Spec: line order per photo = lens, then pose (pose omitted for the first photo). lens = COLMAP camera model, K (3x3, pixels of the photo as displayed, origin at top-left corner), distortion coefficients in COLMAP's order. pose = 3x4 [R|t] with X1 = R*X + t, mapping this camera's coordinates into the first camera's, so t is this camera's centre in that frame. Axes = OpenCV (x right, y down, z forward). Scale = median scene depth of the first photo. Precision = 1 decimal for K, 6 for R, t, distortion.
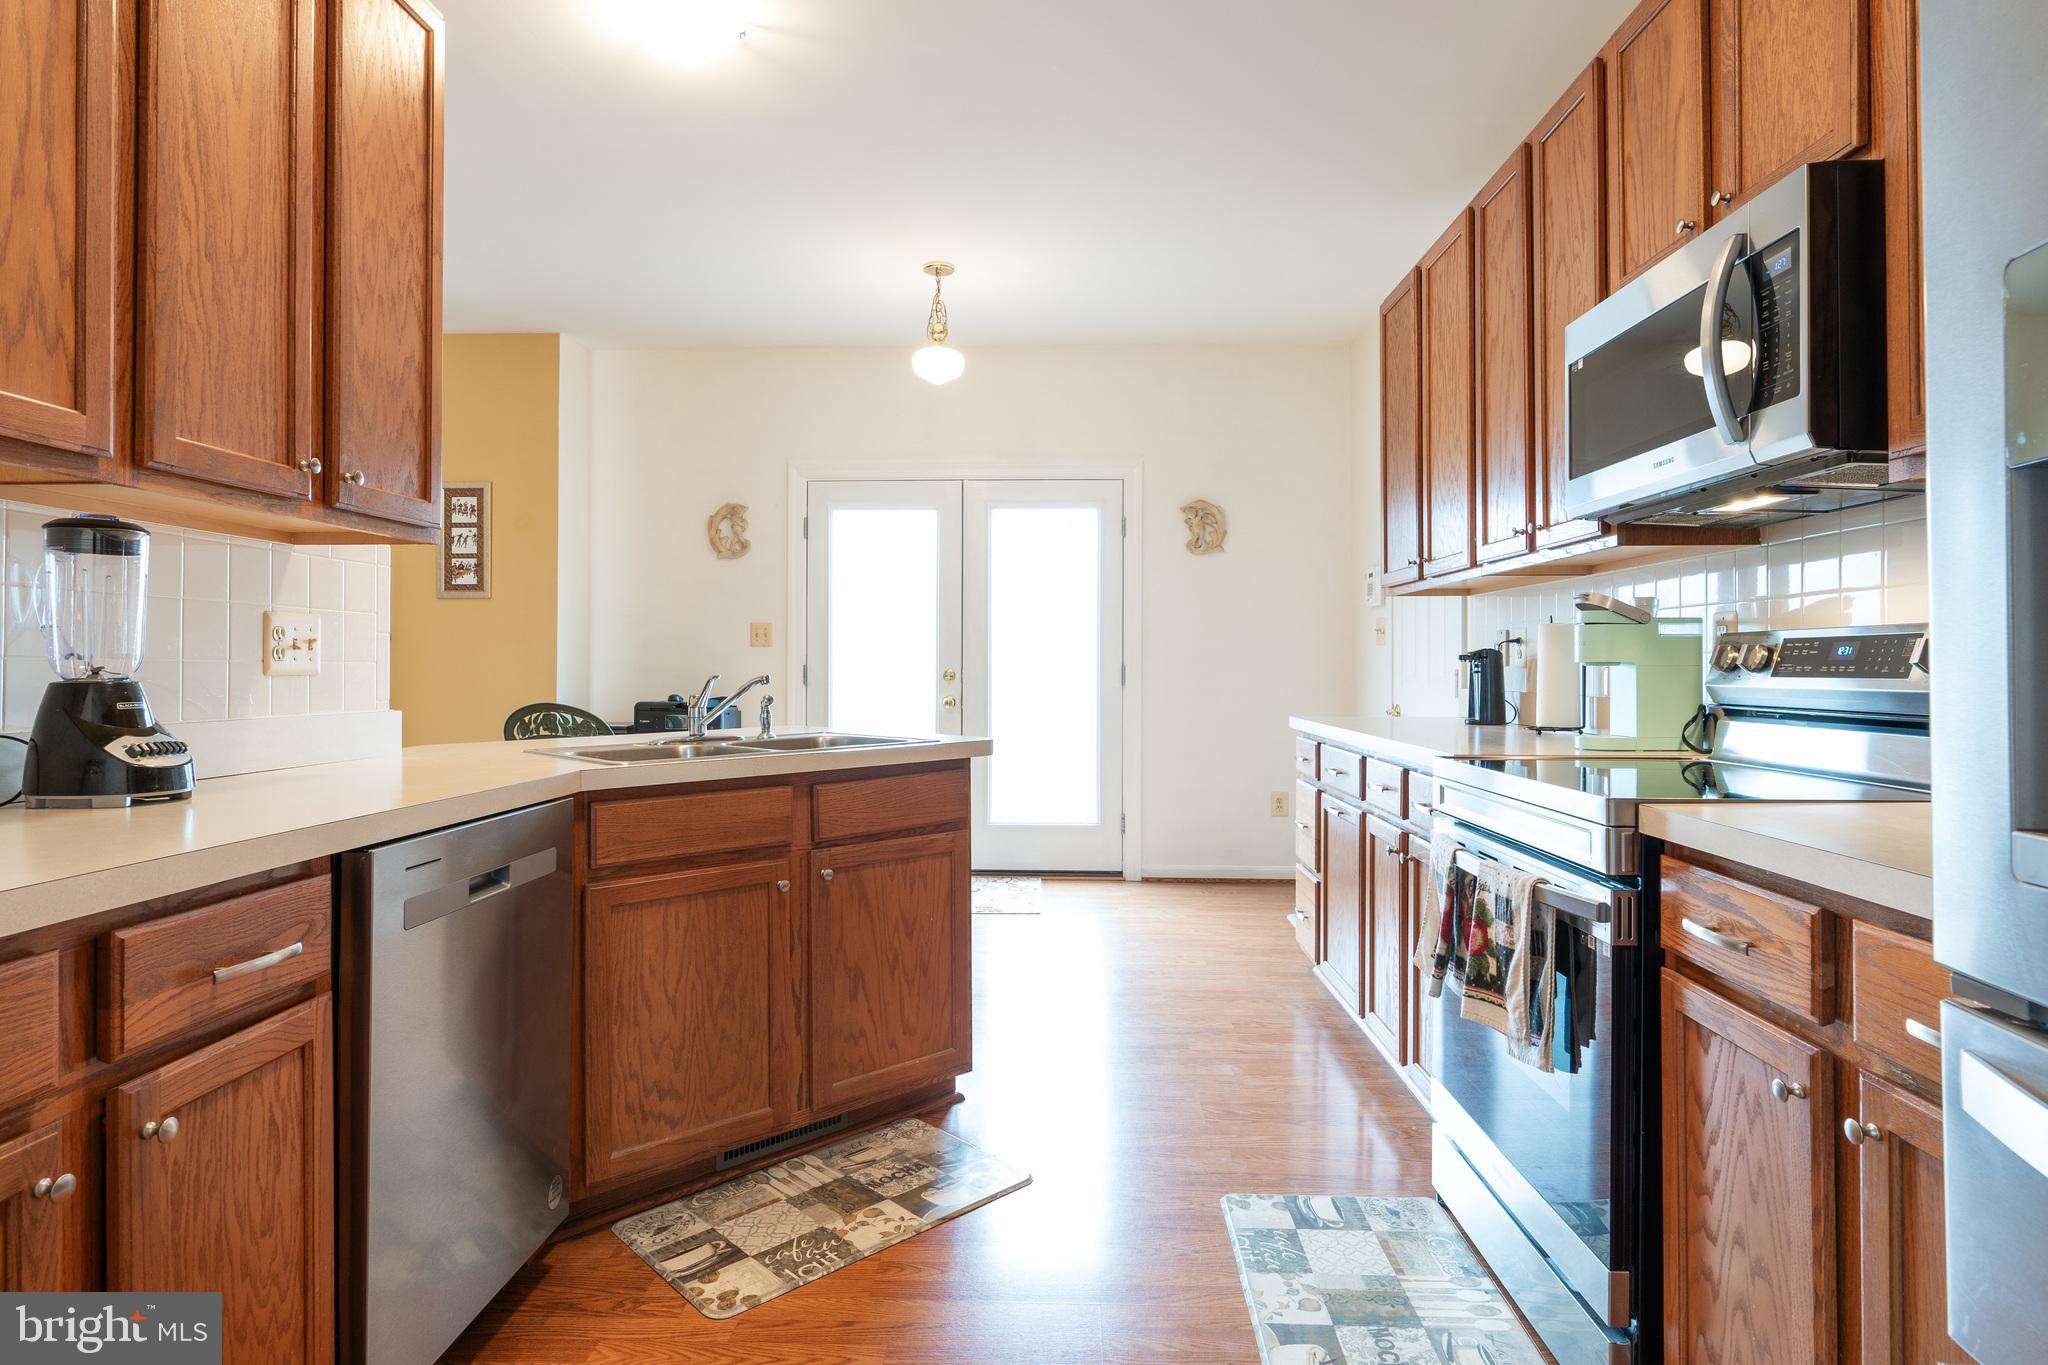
lens RADIAL K [[1095.7, 0, 1022.5], [0, 1095.7, 660.3], [0, 0, 1]] dist [-0.013256, 0.006447]
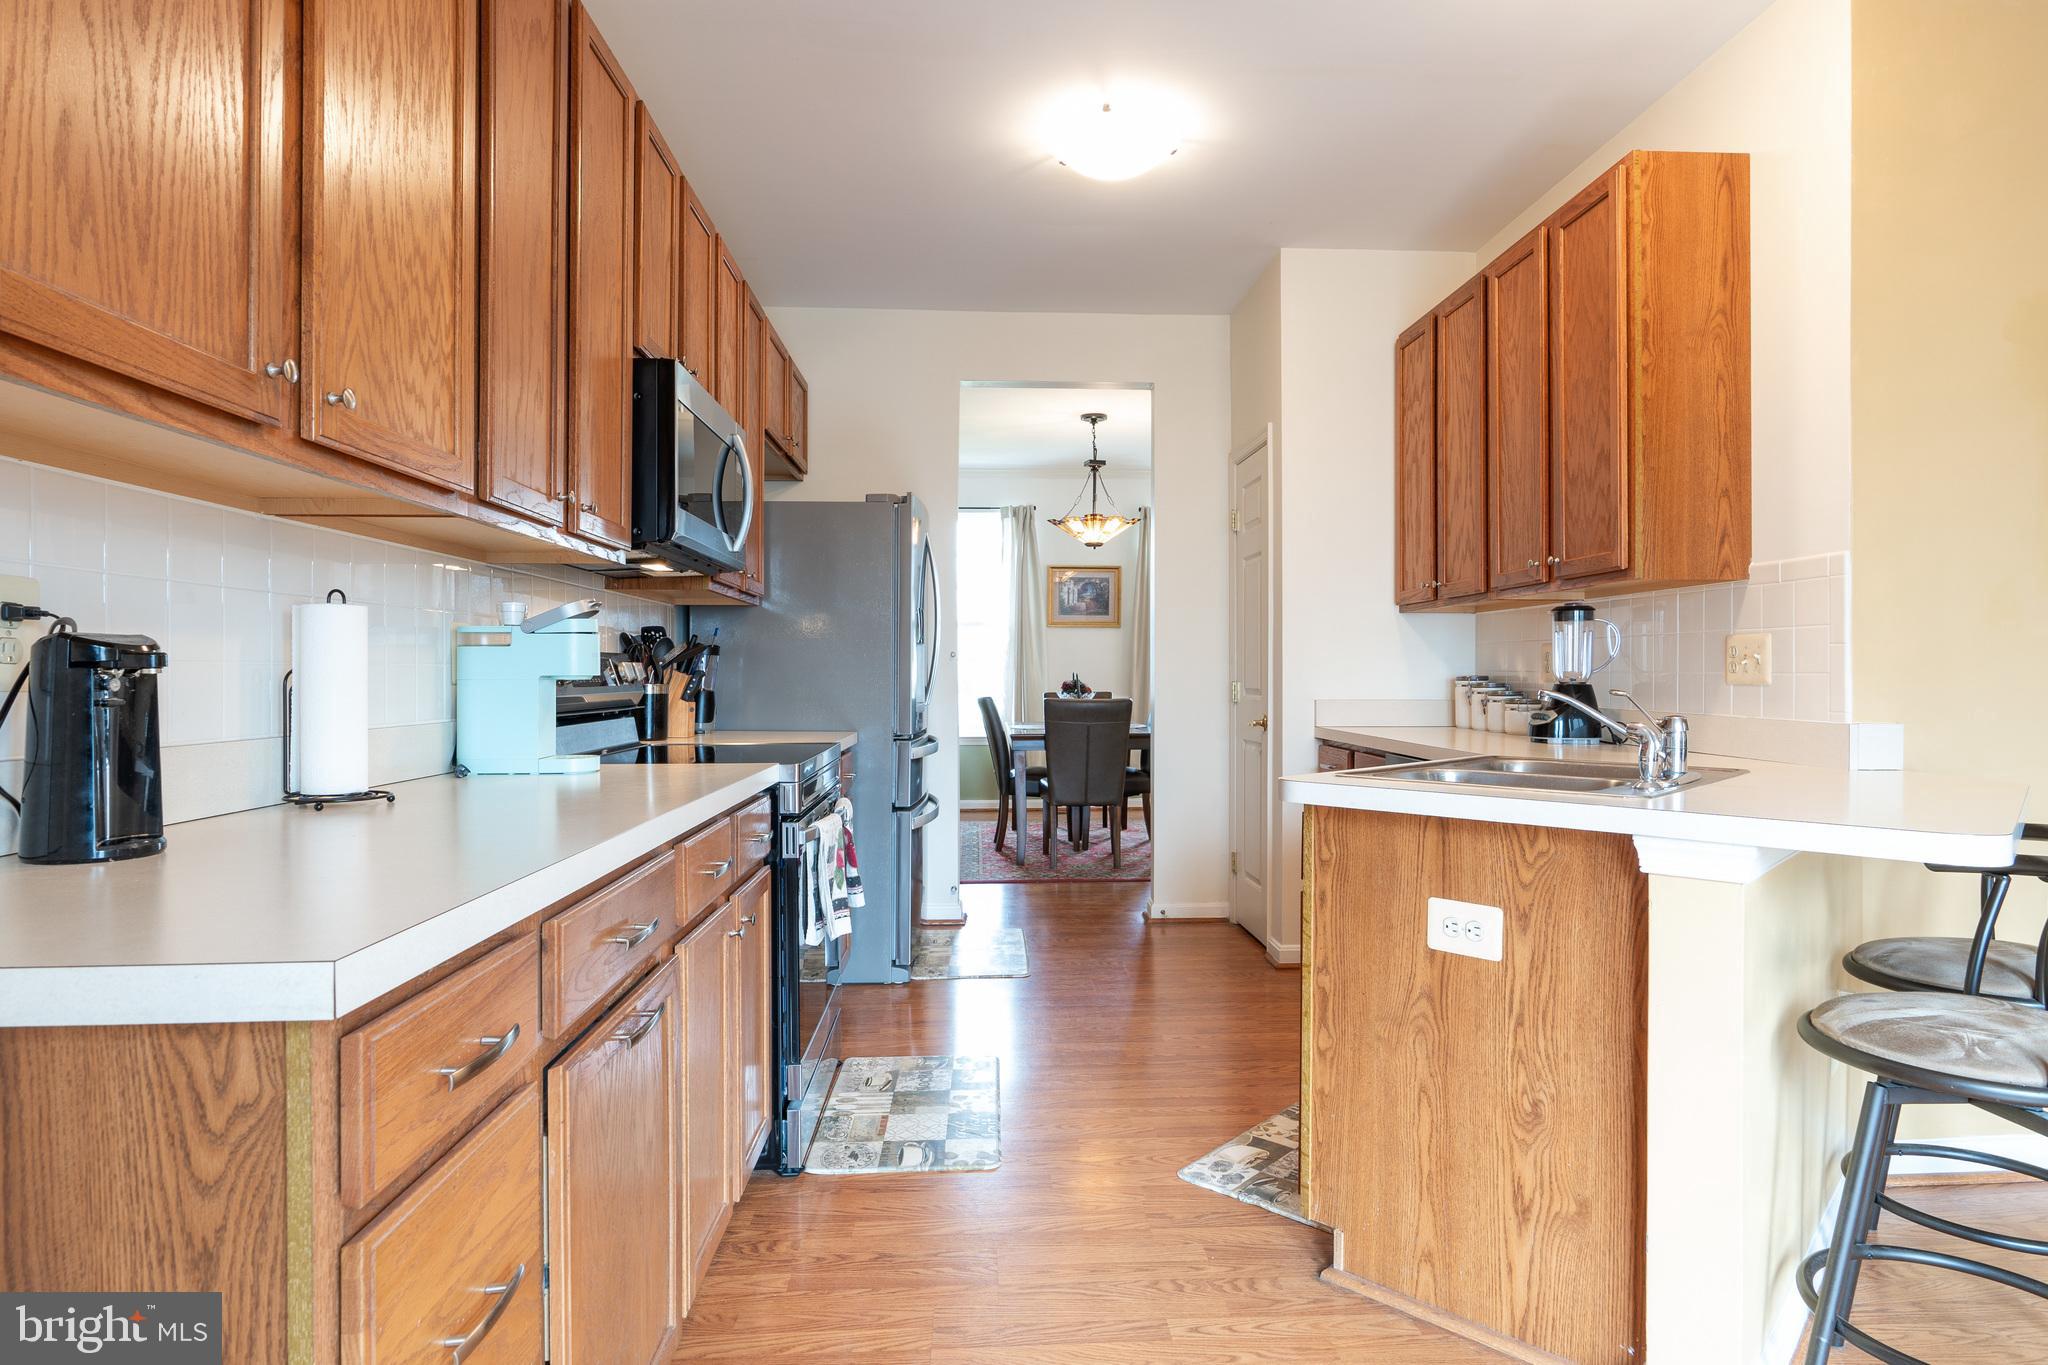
lens RADIAL K [[1095.7, 0, 1025.4], [0, 1095.7, 675.8], [0, 0, 1]] dist [-0.013256, 0.006447]
pose [[-0.995813, 0.002288, -0.091381, 0.273728], [0.002559, 0.999993, -0.002855, 0.005314], [0.091374, -0.003077, -0.995812, 2.238211]]
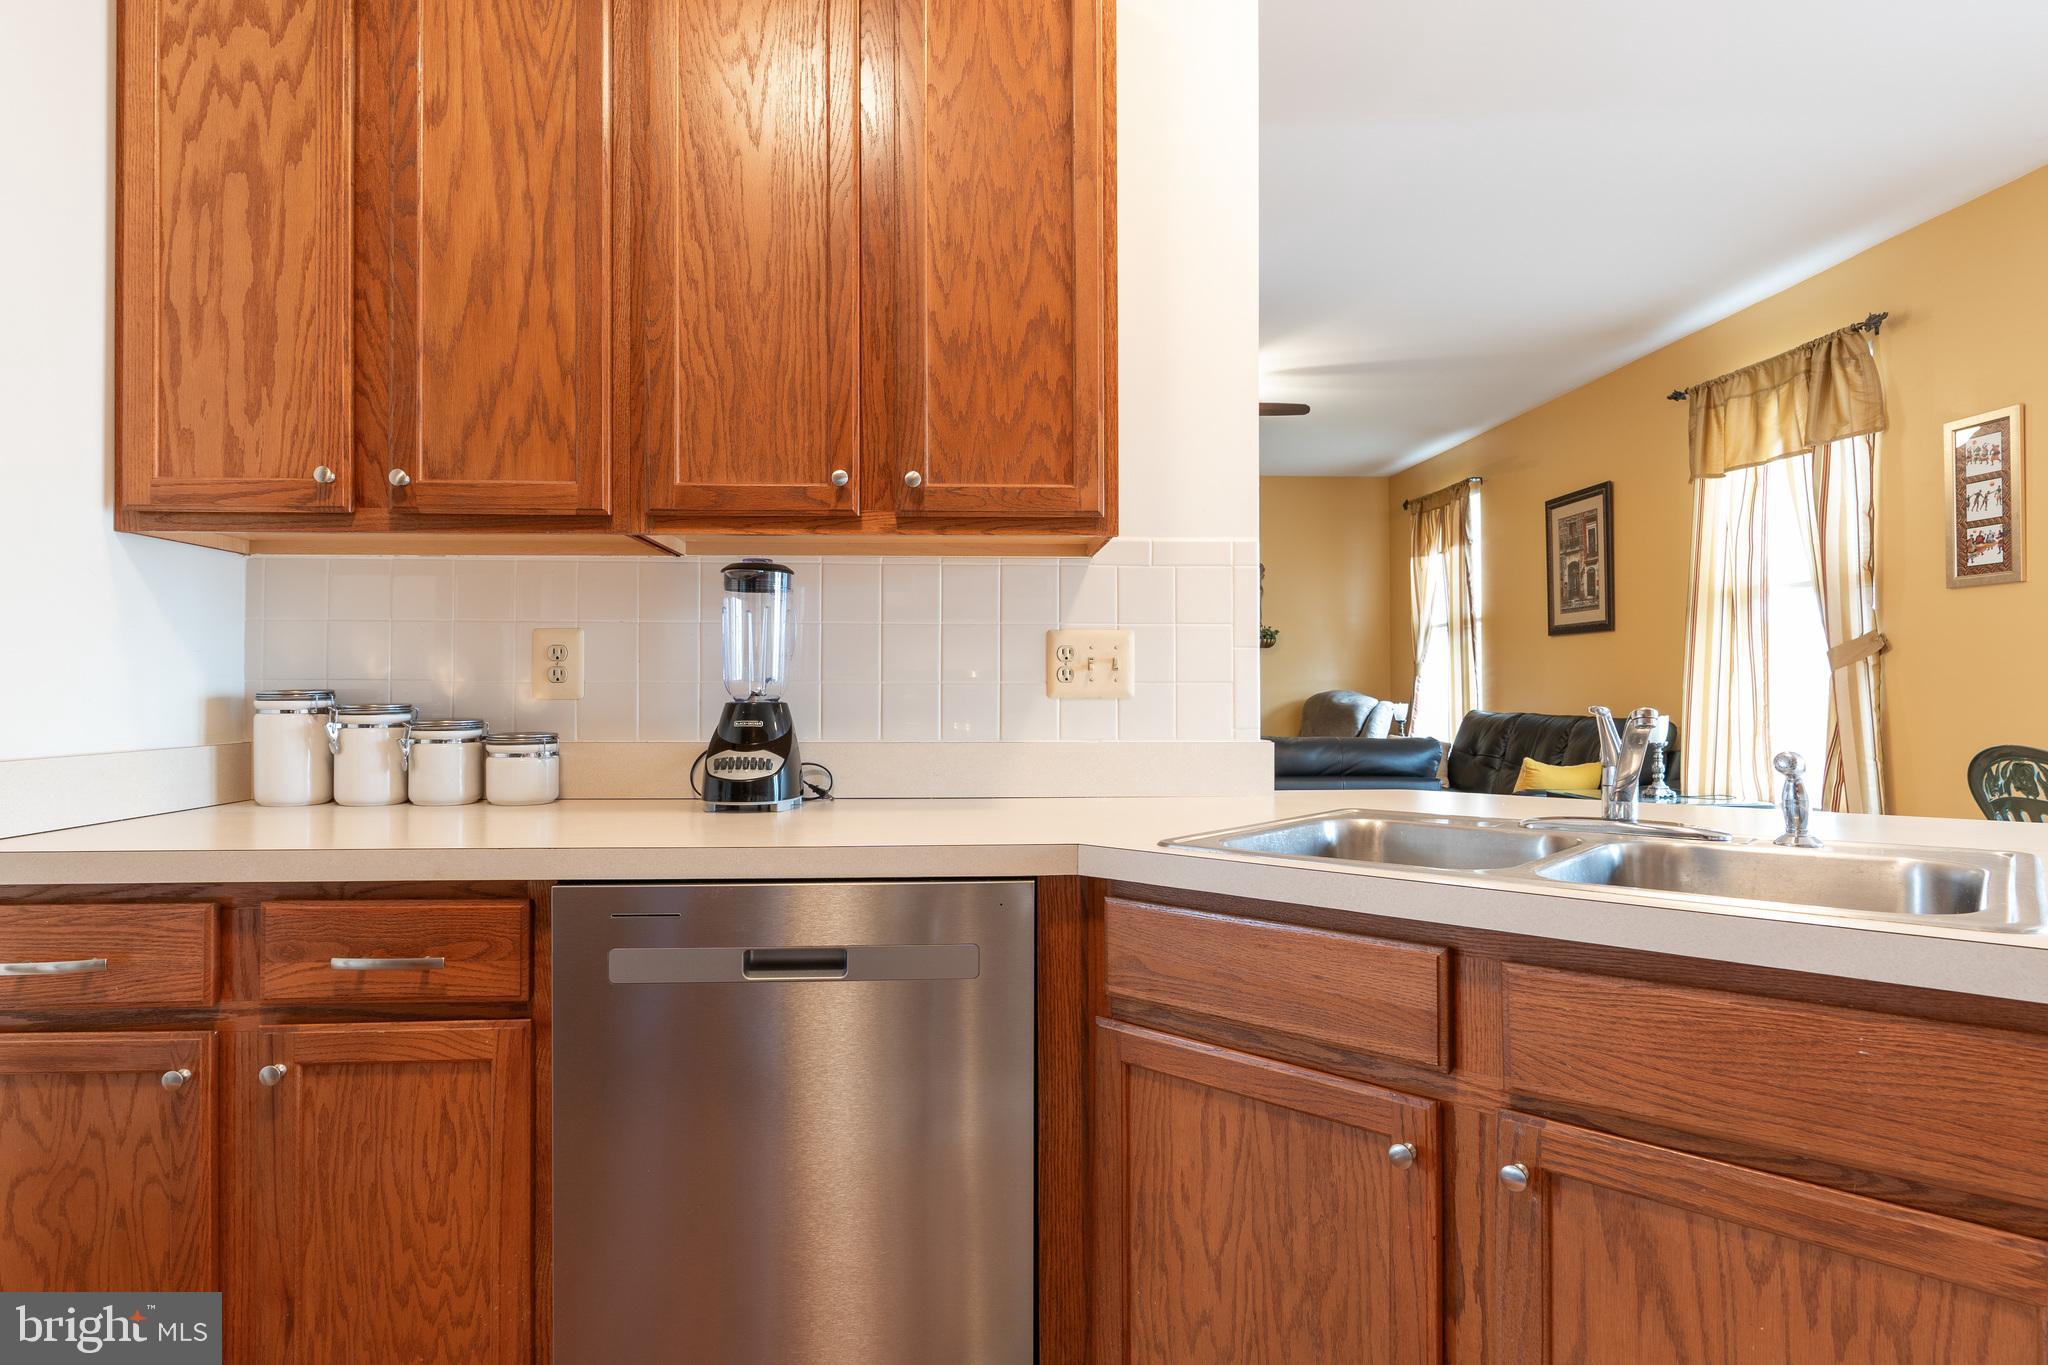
lens RADIAL K [[1095.7, 0, 1033.2], [0, 1095.7, 678.7], [0, 0, 1]] dist [-0.013256, 0.006447]
pose [[0.104346, -0.006233, -0.994522, 0.261382], [0.007191, 0.999959, -0.005513, 0.002359], [0.994515, -0.006577, 0.104386, 0.885272]]
